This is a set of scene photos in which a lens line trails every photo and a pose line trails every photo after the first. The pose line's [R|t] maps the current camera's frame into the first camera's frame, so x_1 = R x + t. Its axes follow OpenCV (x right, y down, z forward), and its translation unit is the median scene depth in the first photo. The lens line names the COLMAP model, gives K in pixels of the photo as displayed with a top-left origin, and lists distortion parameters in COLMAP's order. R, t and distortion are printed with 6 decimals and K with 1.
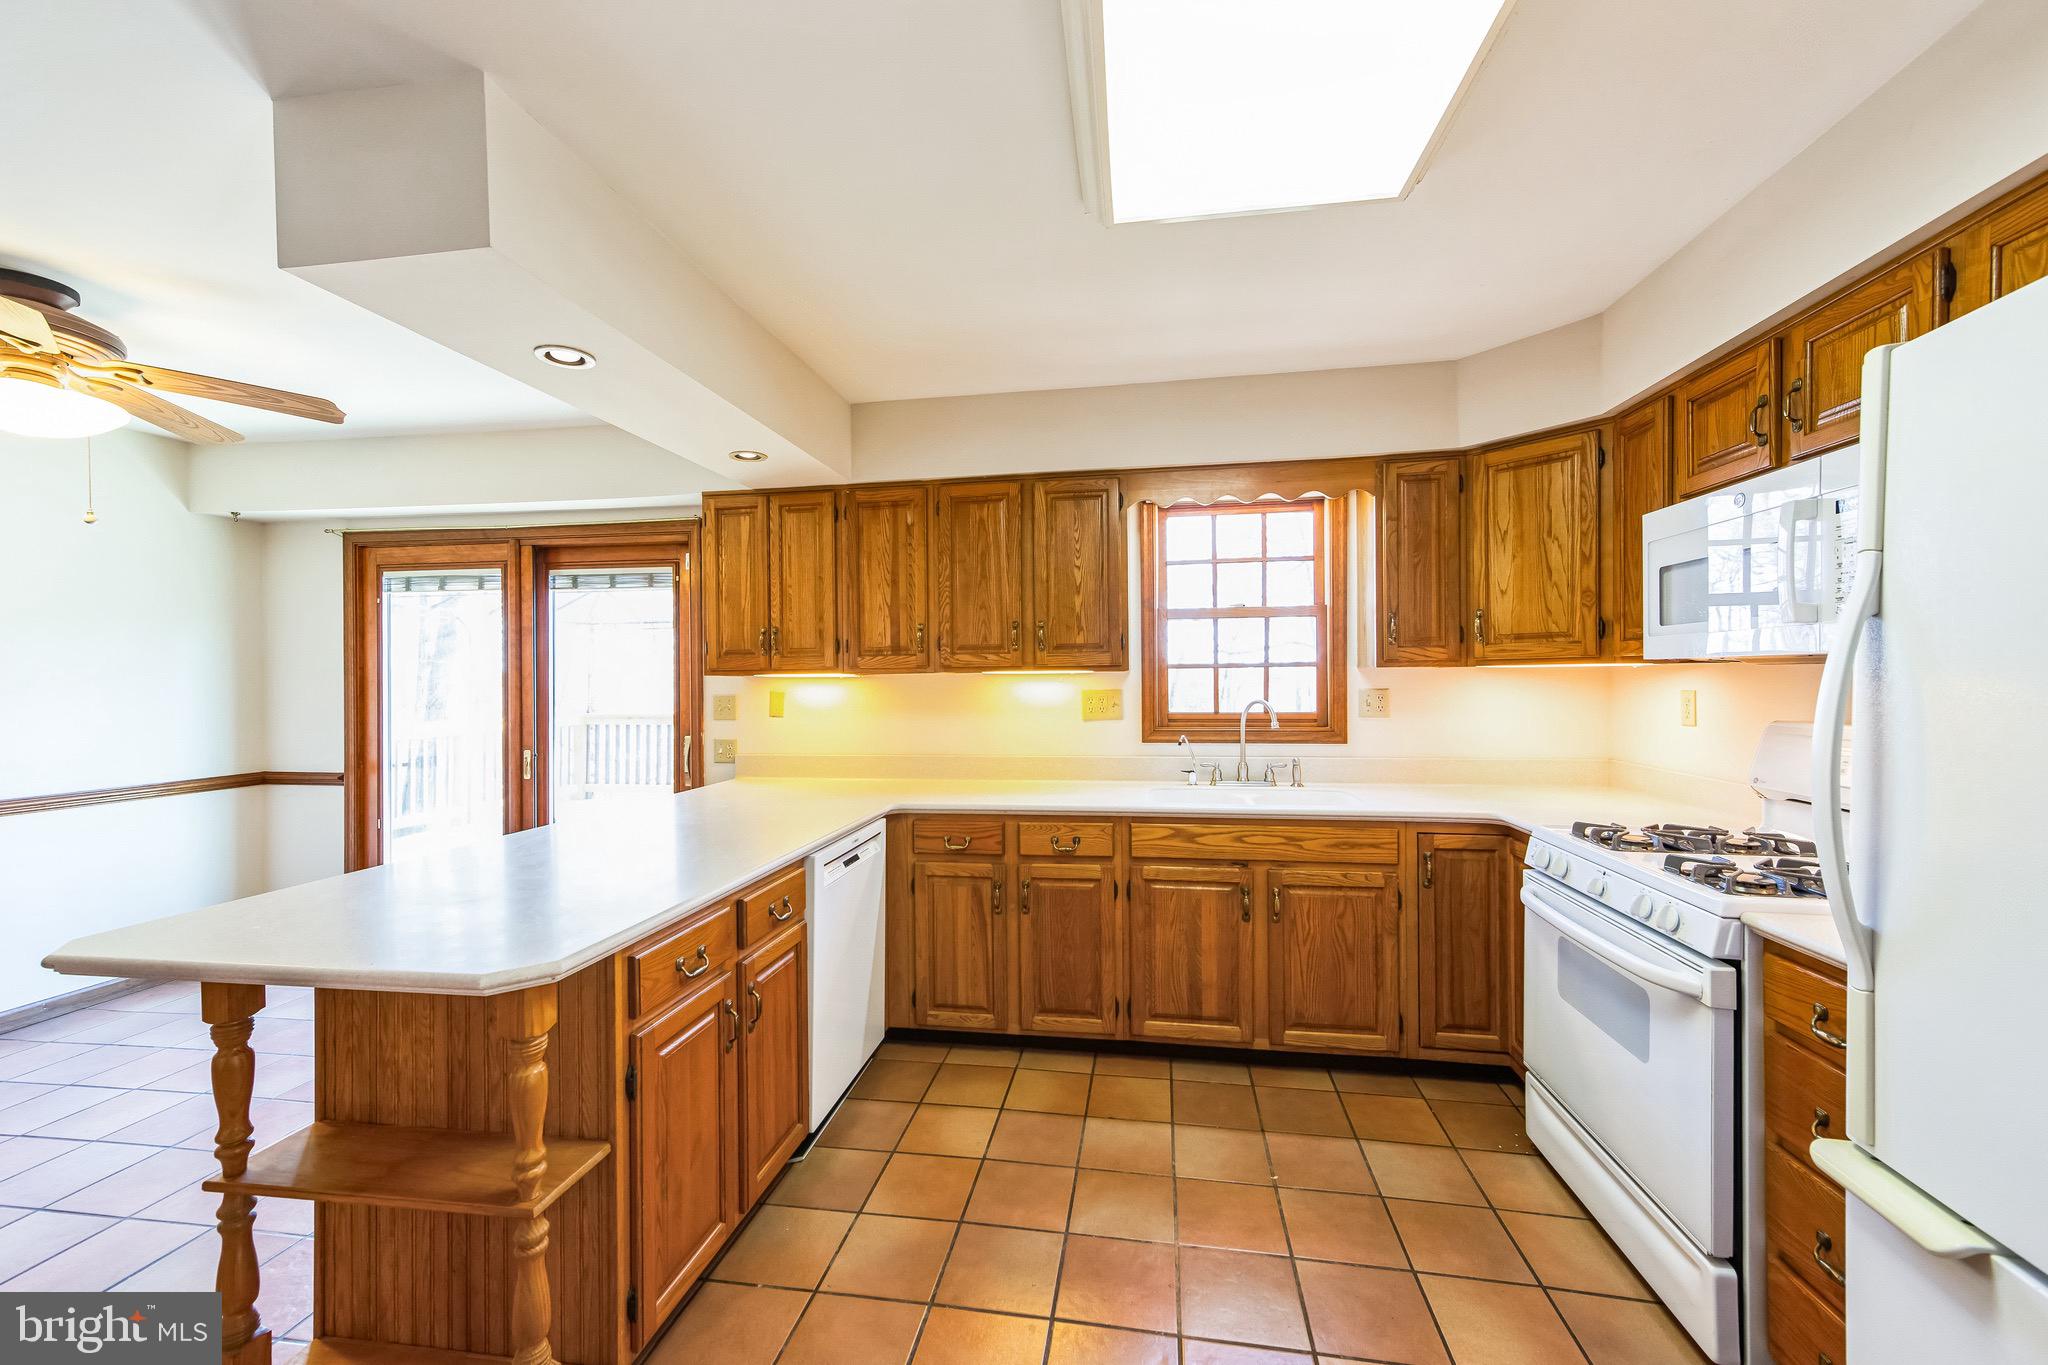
lens RADIAL K [[799.4, 0, 1029.7], [0, 799.4, 683.2], [0, 0, 1]] dist [0.009896, 0.001440]
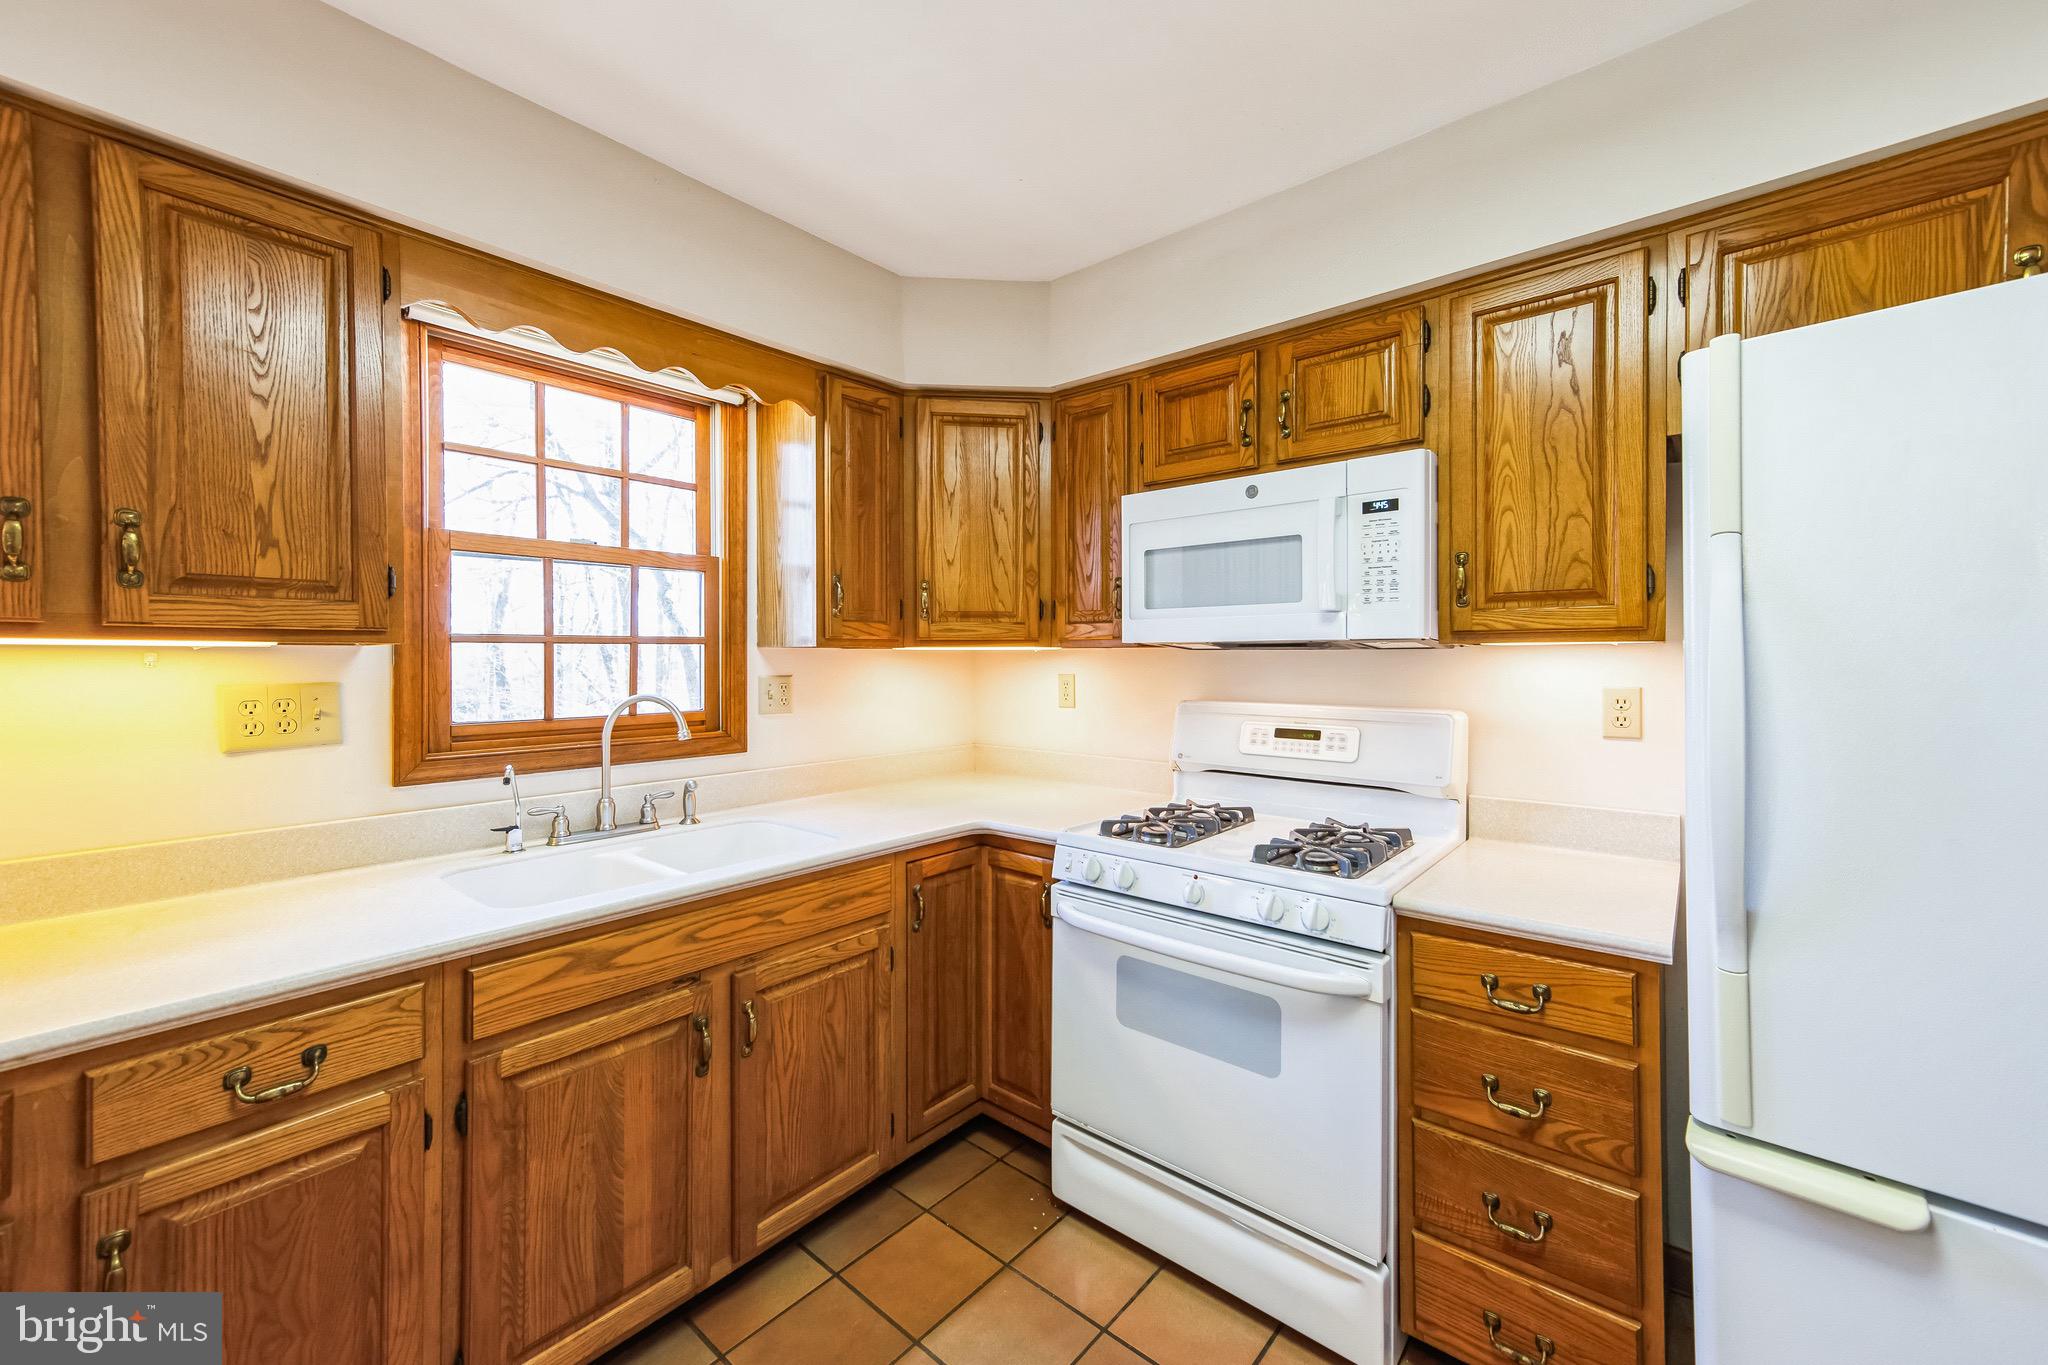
lens RADIAL K [[799.4, 0, 1023.6], [0, 799.4, 661.2], [0, 0, 1]] dist [0.009896, 0.001440]
pose [[0.519317, 0.005048, 0.854566, -0.109058], [0.003442, 0.999962, -0.007999, 0.000262], [-0.854574, 0.007096, 0.519280, 0.486263]]
